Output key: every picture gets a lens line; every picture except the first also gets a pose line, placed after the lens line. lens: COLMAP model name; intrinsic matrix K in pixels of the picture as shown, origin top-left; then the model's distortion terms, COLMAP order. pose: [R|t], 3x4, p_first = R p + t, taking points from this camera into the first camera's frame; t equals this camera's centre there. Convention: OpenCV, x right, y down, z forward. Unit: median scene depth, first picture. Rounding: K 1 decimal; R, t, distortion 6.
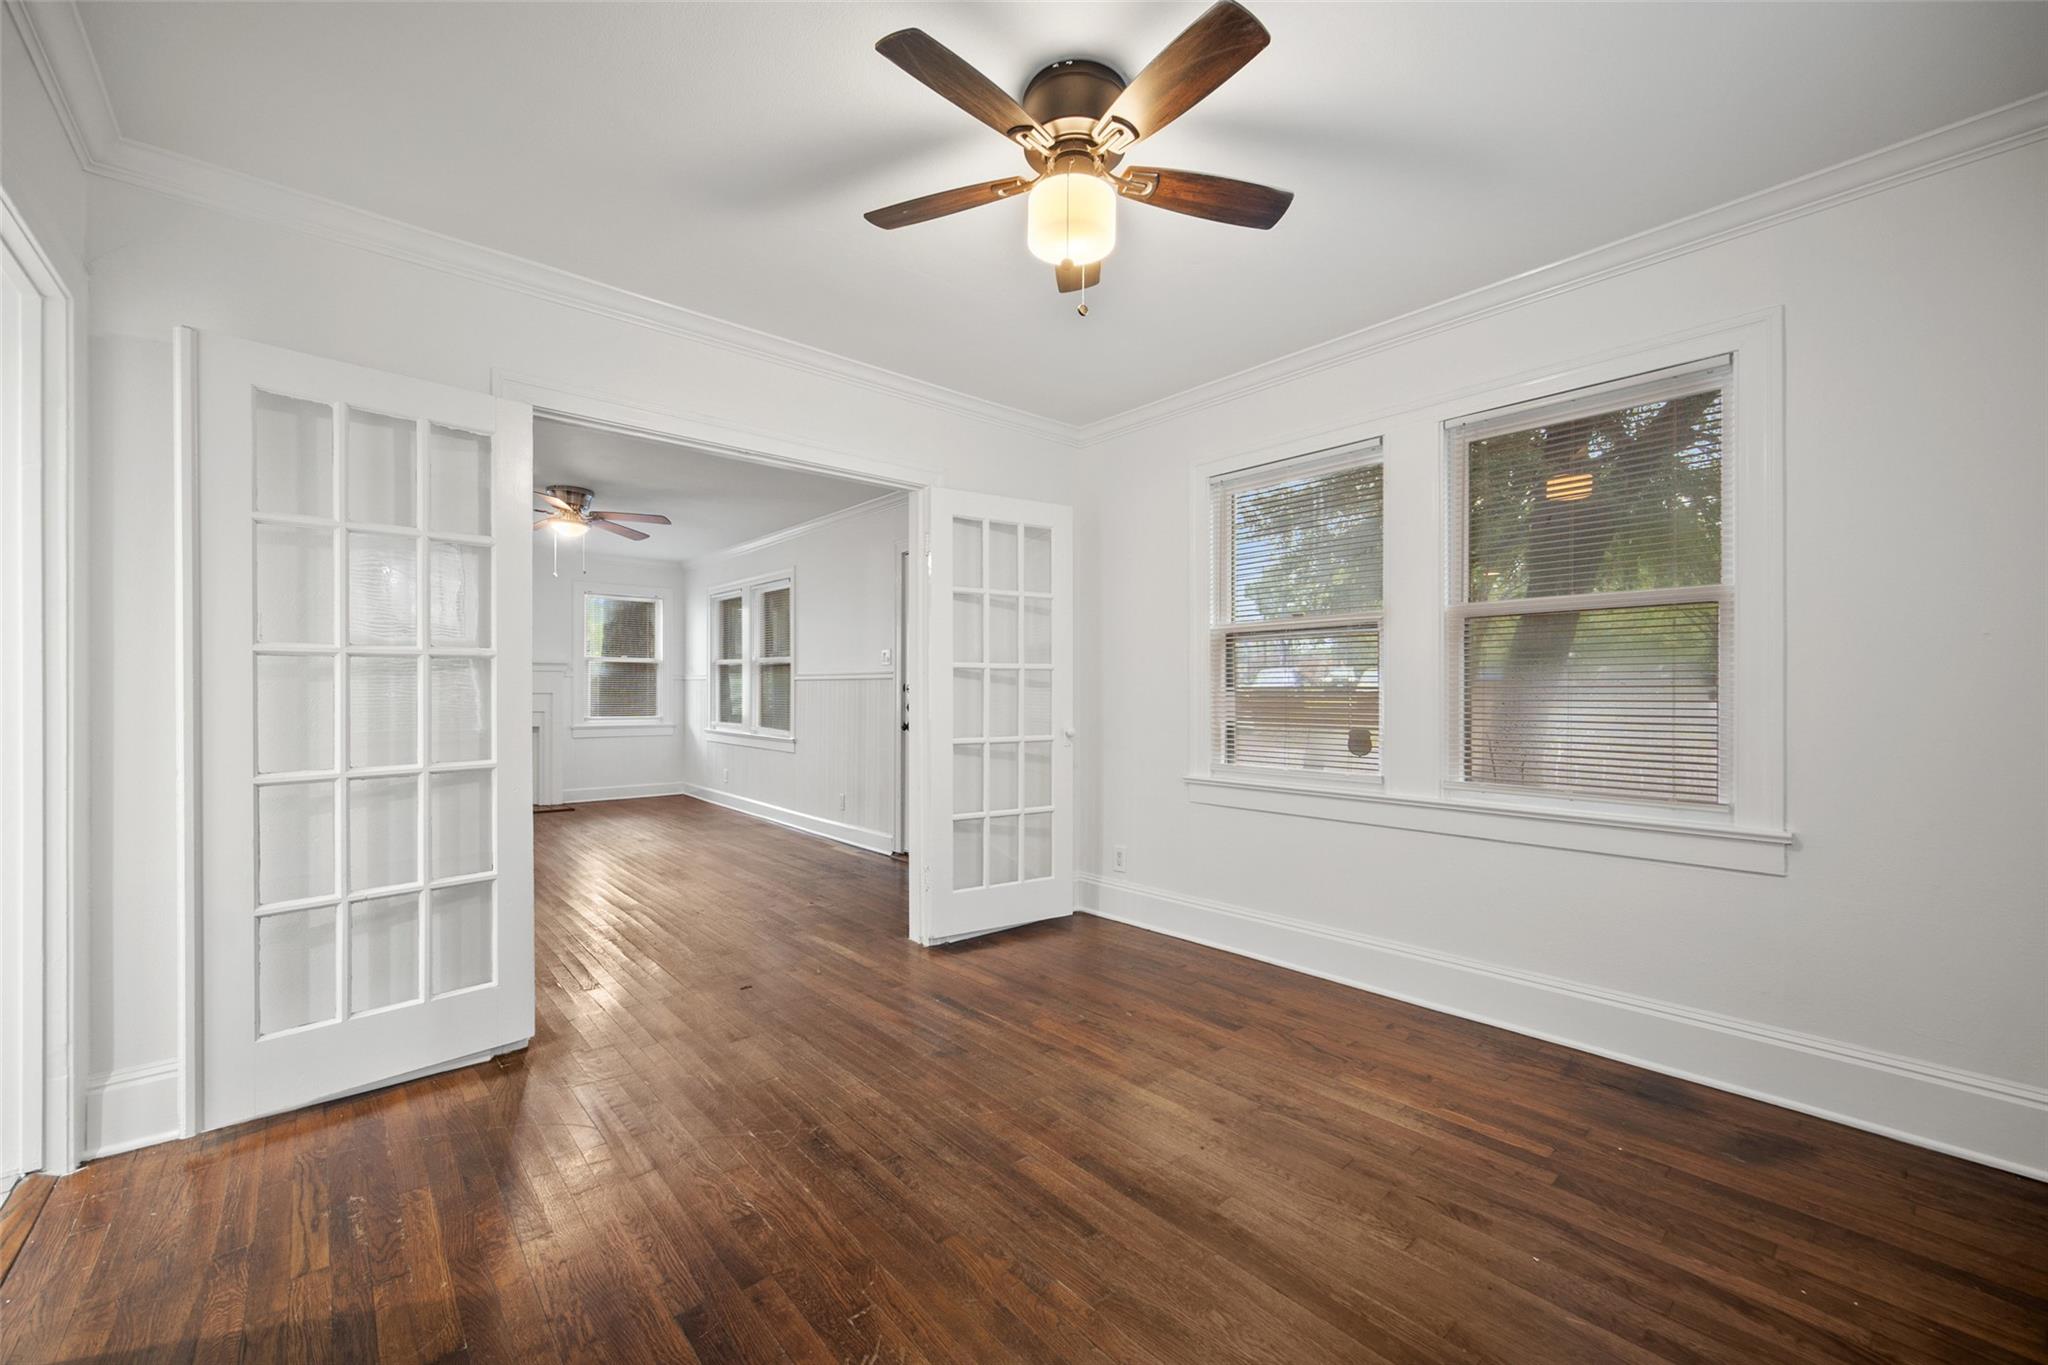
lens RADIAL K [[815.4, 0, 1024.0], [0, 815.4, 682.5], [0, 0, 1]] dist [-0.003230, 0.000299]
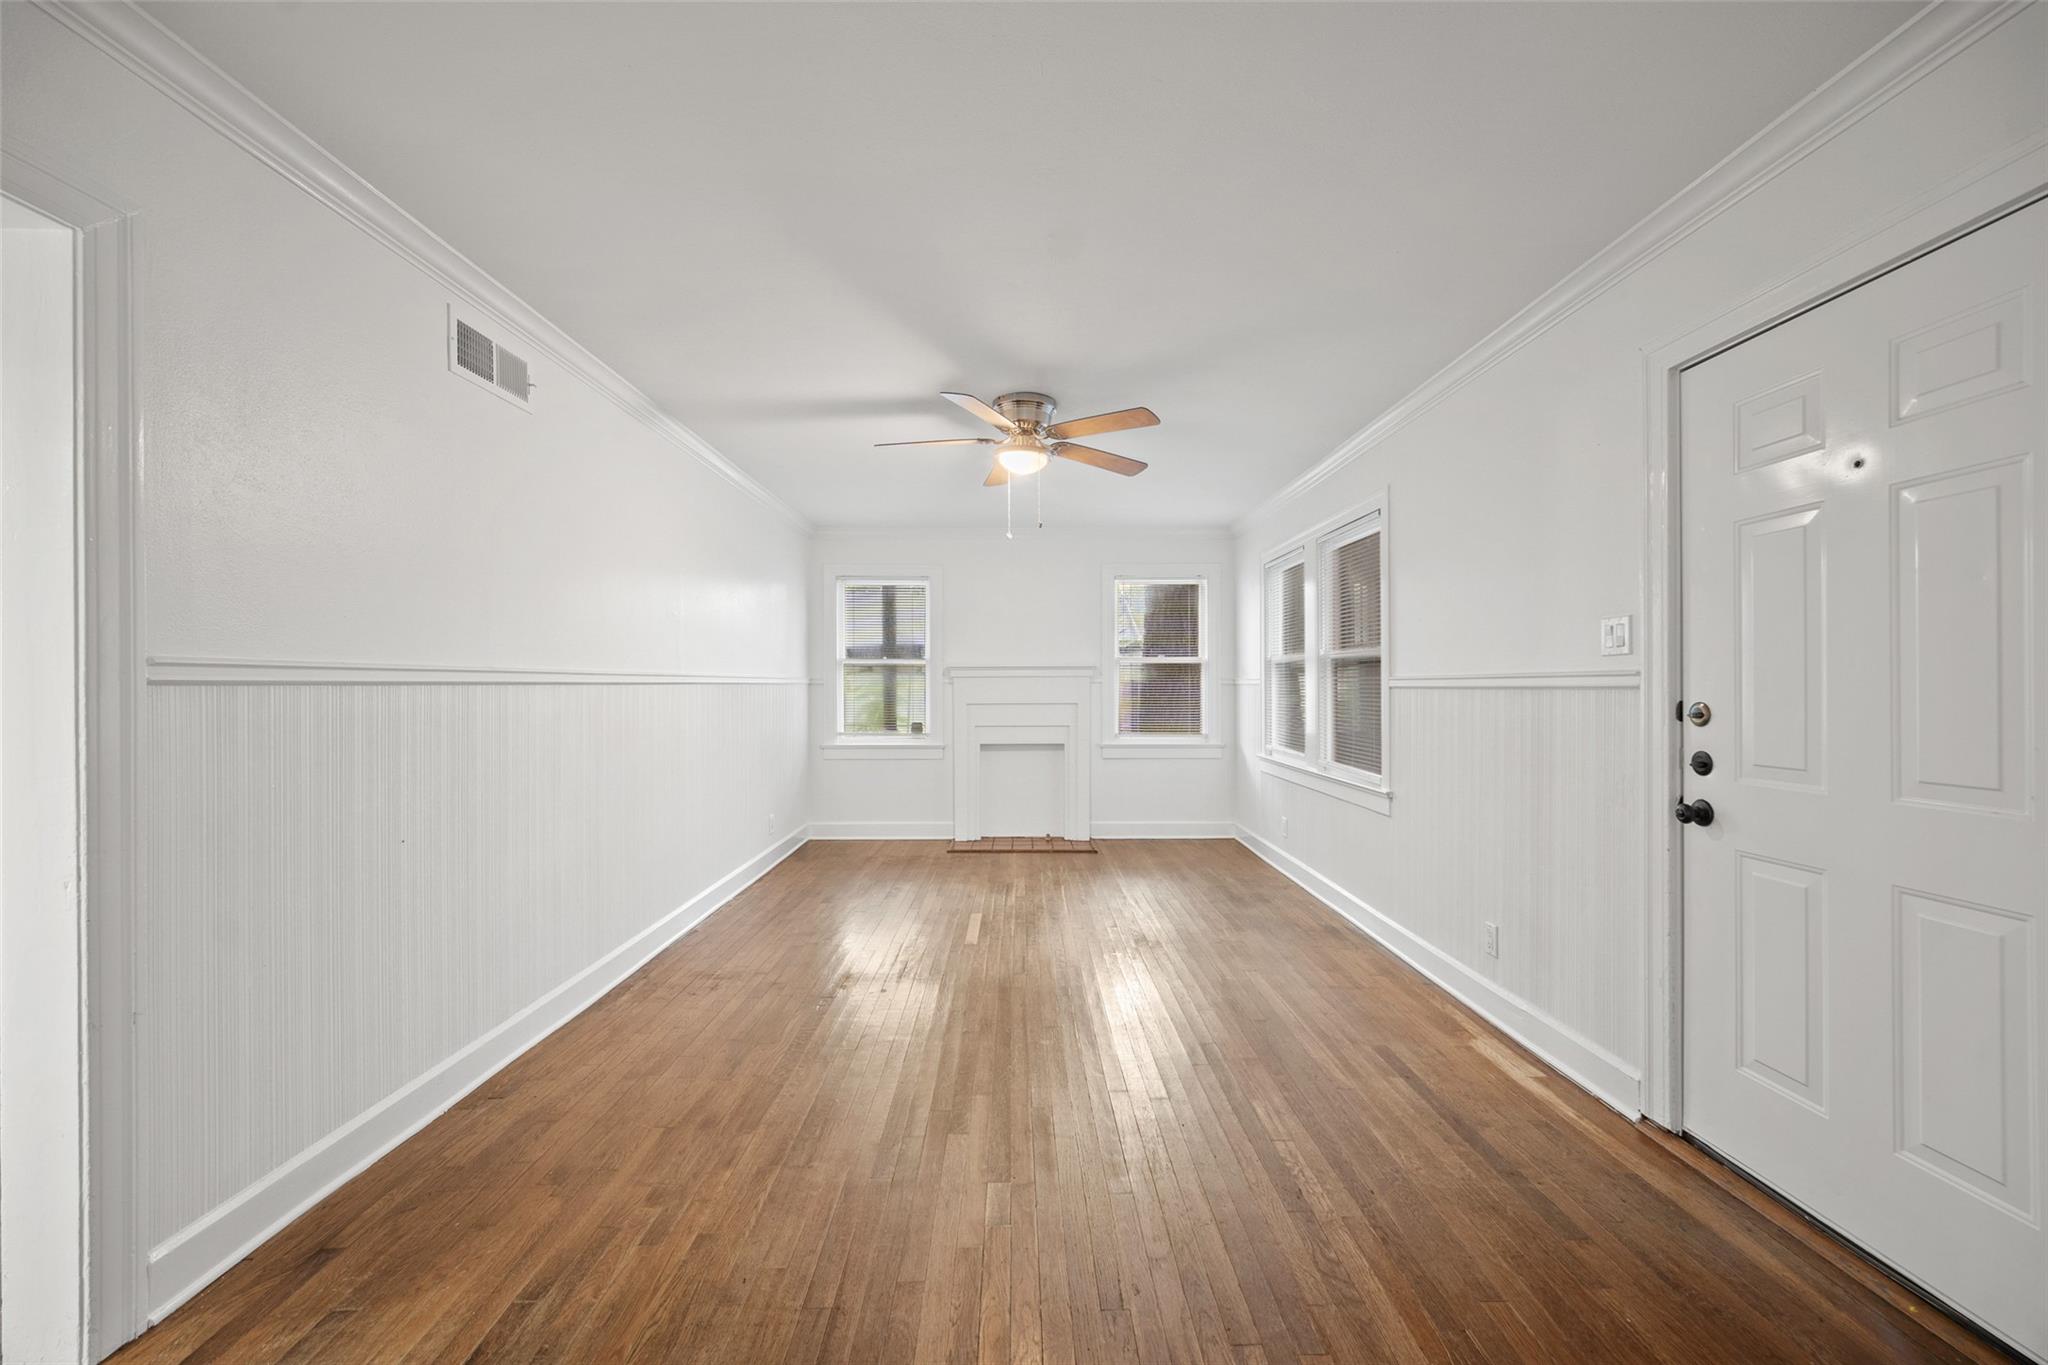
lens RADIAL K [[815.4, 0, 1024.0], [0, 815.4, 682.5], [0, 0, 1]] dist [-0.003230, 0.000299]
pose [[0.763156, -0.007191, -0.646175, -0.096973], [0.007528, 0.999969, -0.002238, -0.006385], [0.646171, -0.003156, 0.763186, 0.358751]]
